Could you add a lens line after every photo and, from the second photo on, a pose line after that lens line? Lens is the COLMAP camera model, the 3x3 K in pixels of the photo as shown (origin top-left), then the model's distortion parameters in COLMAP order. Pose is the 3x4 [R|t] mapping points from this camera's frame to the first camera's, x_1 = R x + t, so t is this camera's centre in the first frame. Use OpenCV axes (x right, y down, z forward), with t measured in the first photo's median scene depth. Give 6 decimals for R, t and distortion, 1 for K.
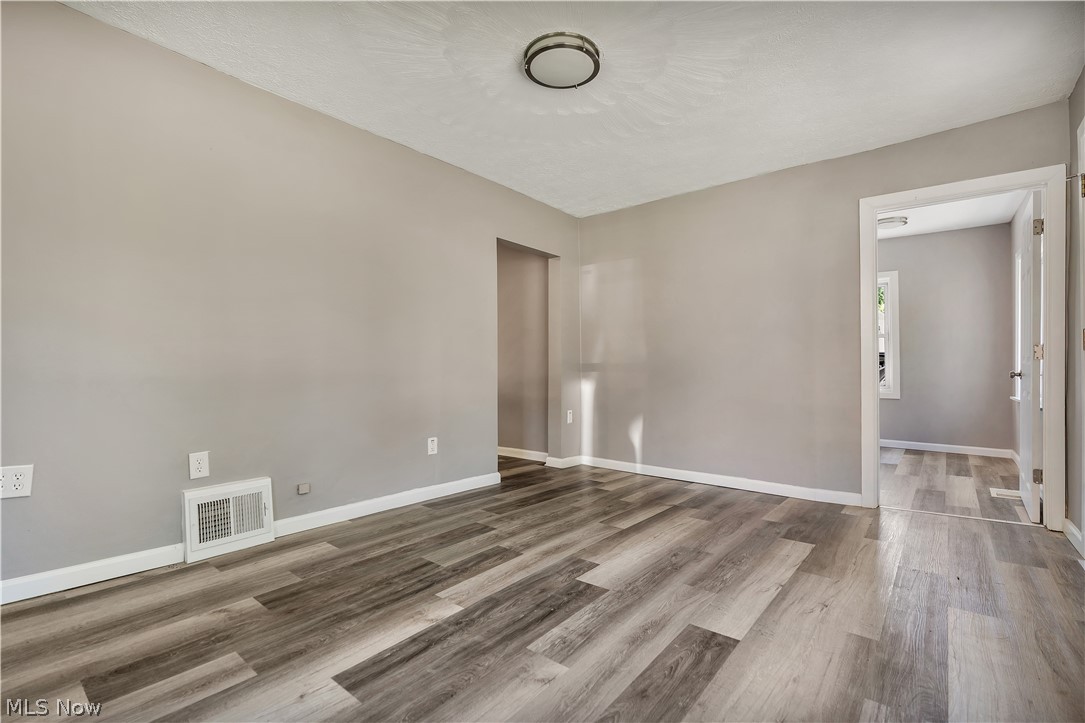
lens RADIAL K [[495.4, 0, 540.6], [0, 495.4, 359.6], [0, 0, 1]] dist [-0.001639, 0.000555]
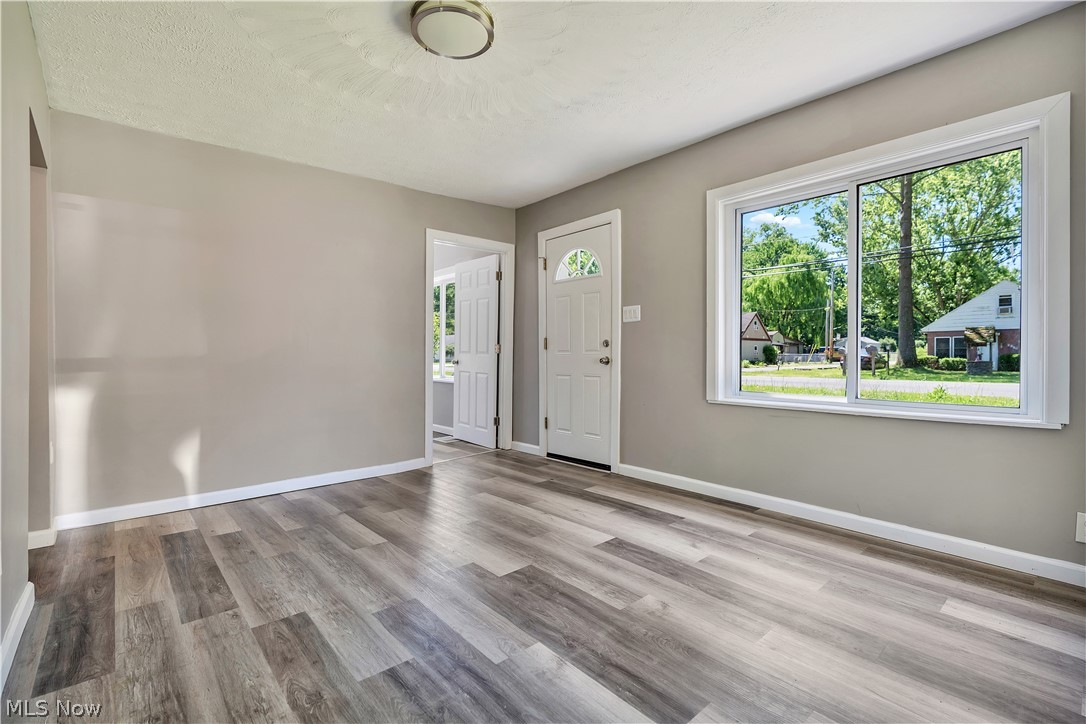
lens RADIAL K [[495.9, 0, 542.0], [0, 495.9, 361.1], [0, 0, 1]] dist [-0.001639, 0.000555]
pose [[0.155515, -0.018524, 0.987660, -0.853646], [-0.008215, 0.999765, 0.020045, -0.013920], [-0.987799, -0.011231, 0.155326, 0.724119]]
